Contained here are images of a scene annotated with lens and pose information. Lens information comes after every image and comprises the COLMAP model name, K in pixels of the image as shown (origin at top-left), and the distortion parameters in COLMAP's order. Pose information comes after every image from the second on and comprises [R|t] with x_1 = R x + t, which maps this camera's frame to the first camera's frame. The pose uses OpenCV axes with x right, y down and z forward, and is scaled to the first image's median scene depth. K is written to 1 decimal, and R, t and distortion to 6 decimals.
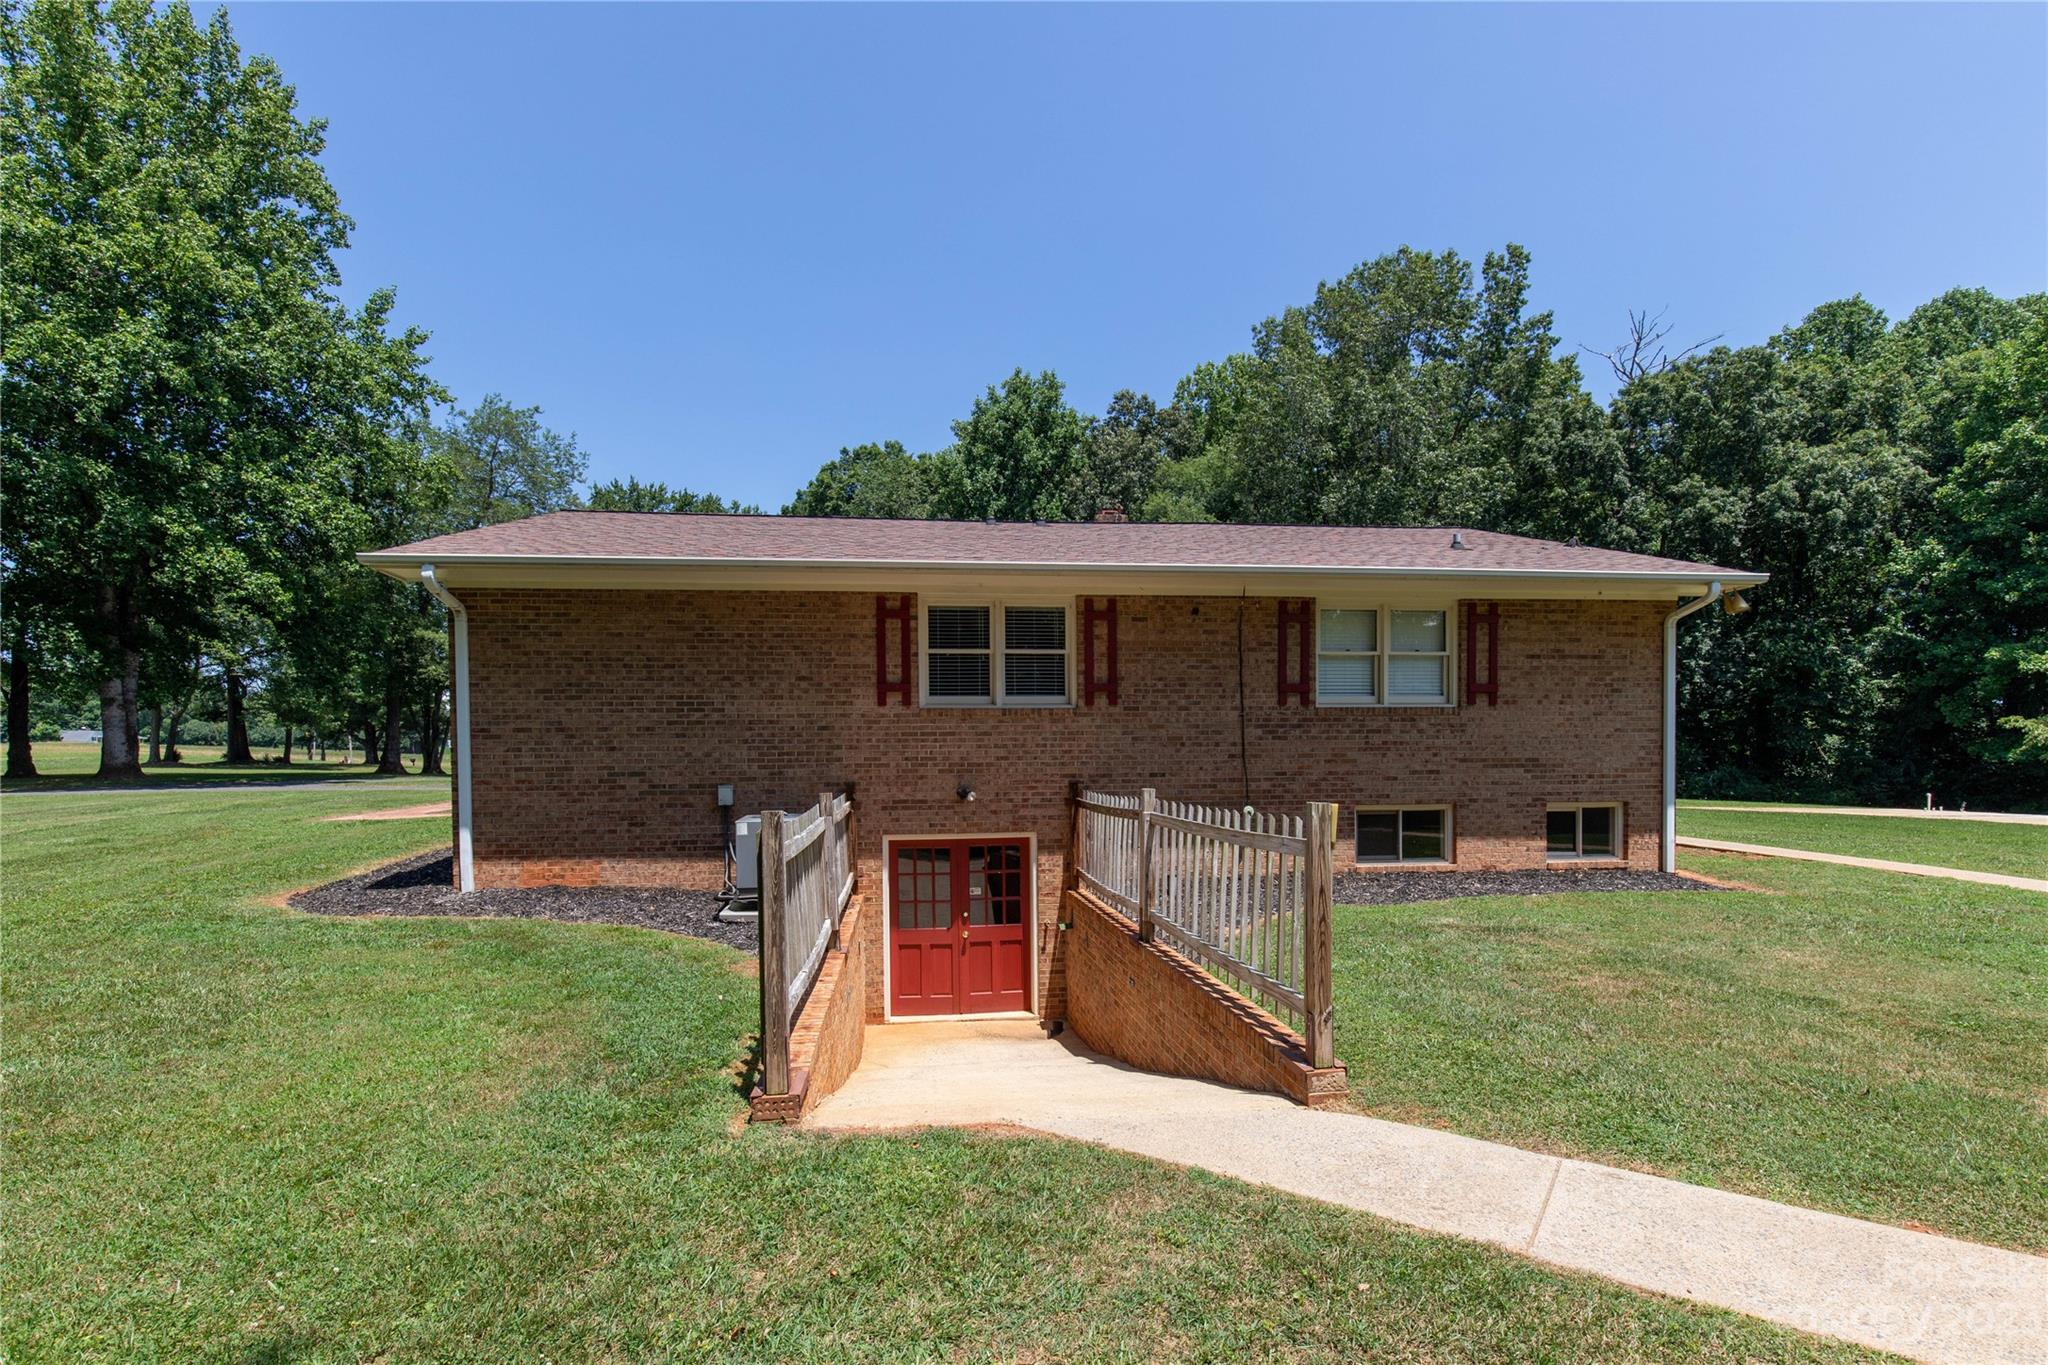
lens RADIAL K [[925.1, 0, 979.1], [0, 925.1, 768.1], [0, 0, 1]] dist [0.002322, 0.000316]
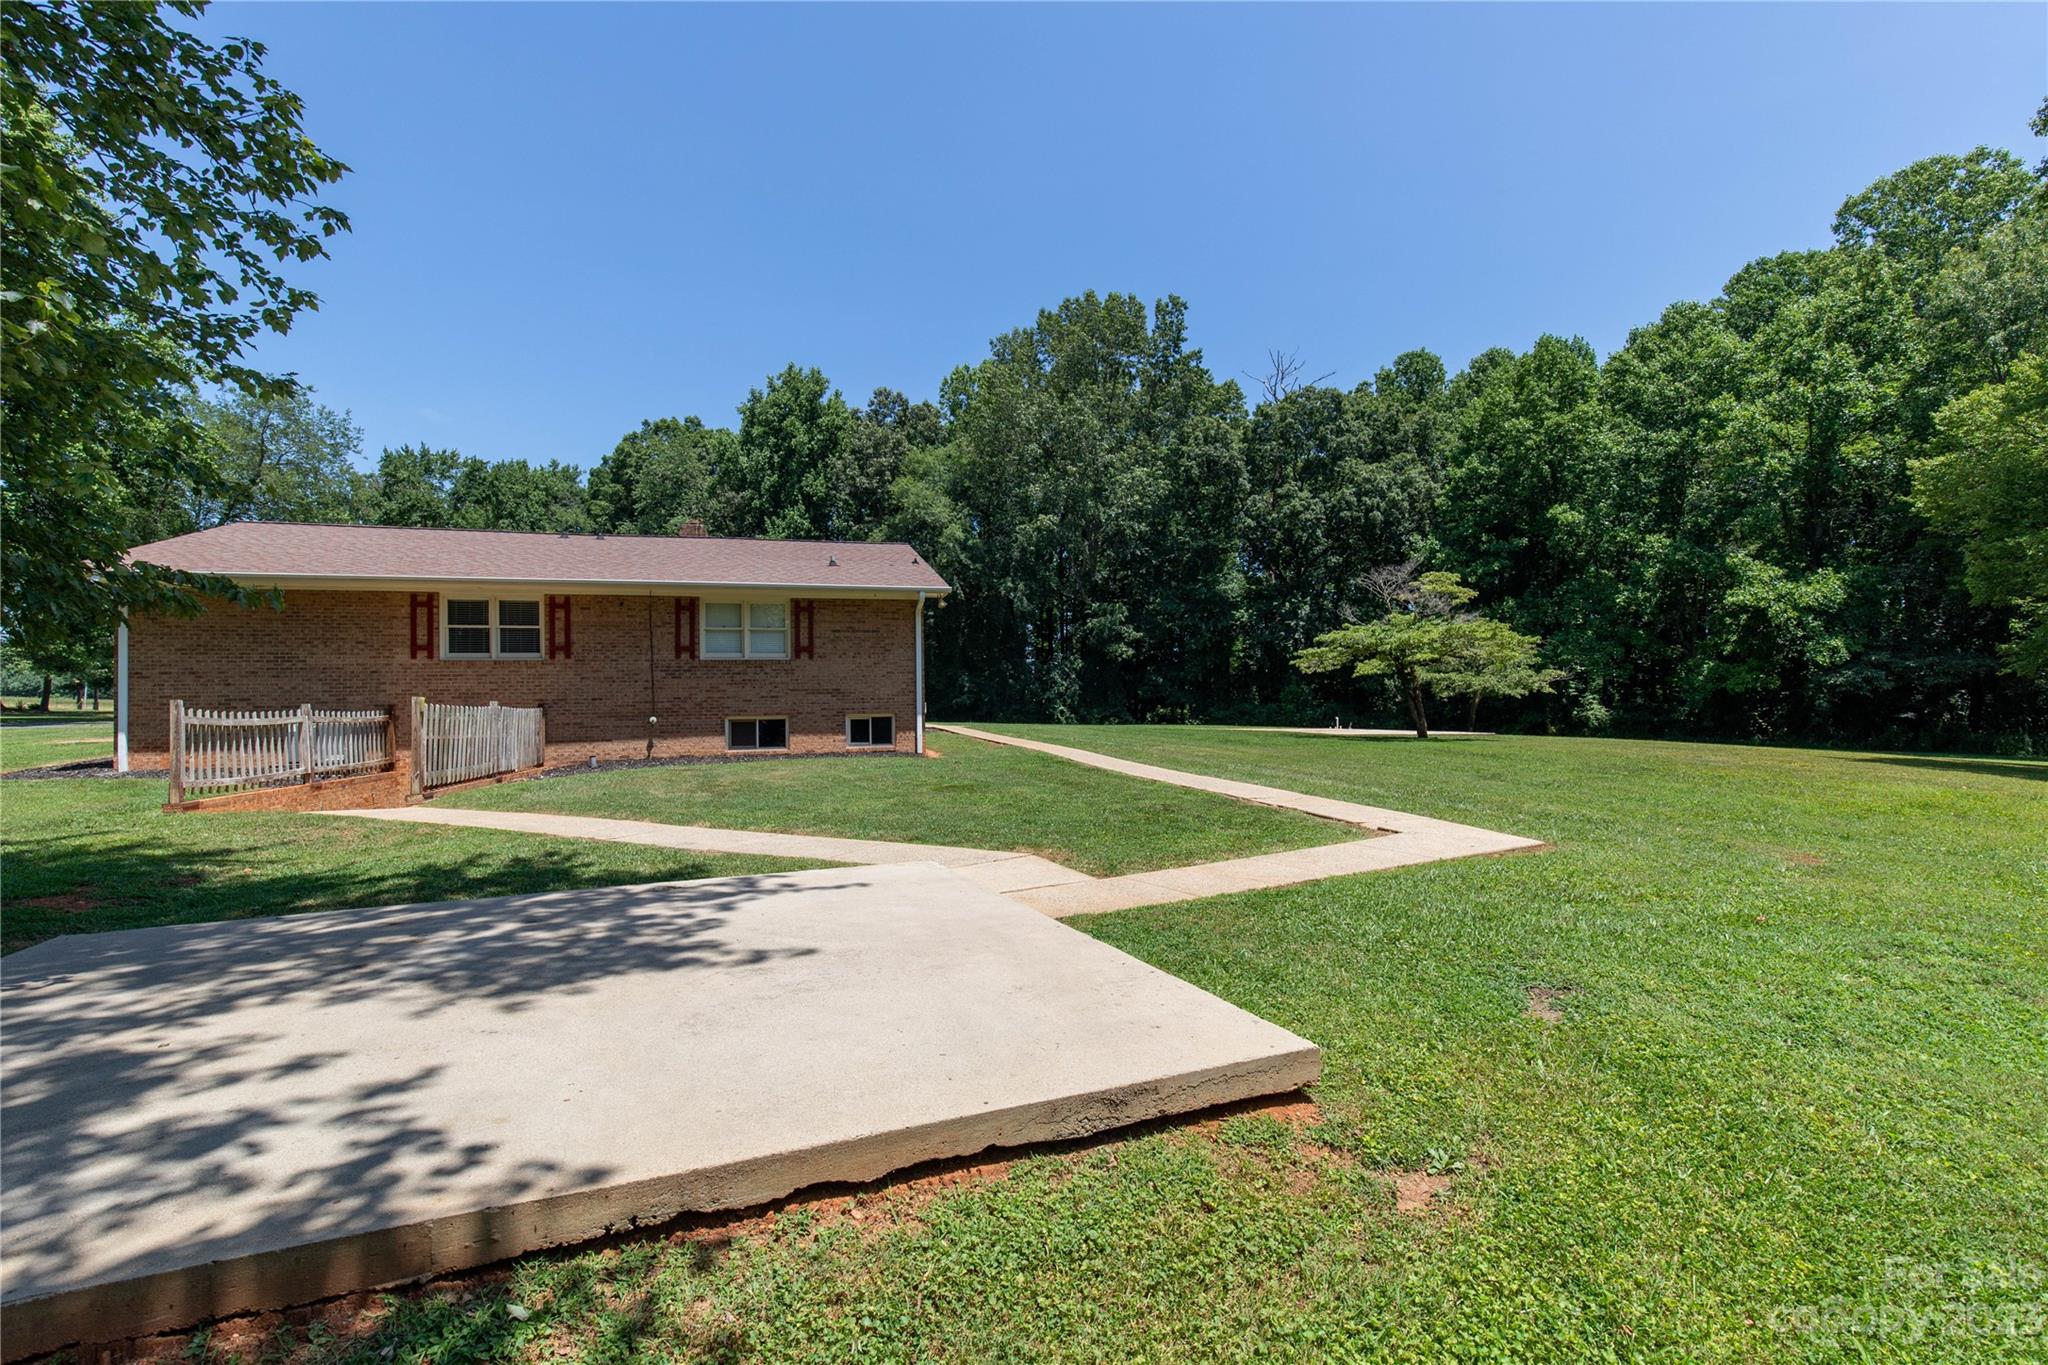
lens RADIAL K [[925.1, 0, 1035.7], [0, 925.1, 682.5], [0, 0, 1]] dist [0.002322, 0.000316]
pose [[0.986207, -0.003251, 0.165485, 0.668943], [0.009181, 0.999342, -0.035078, 0.041670], [-0.165263, 0.036114, 0.985588, -0.775468]]
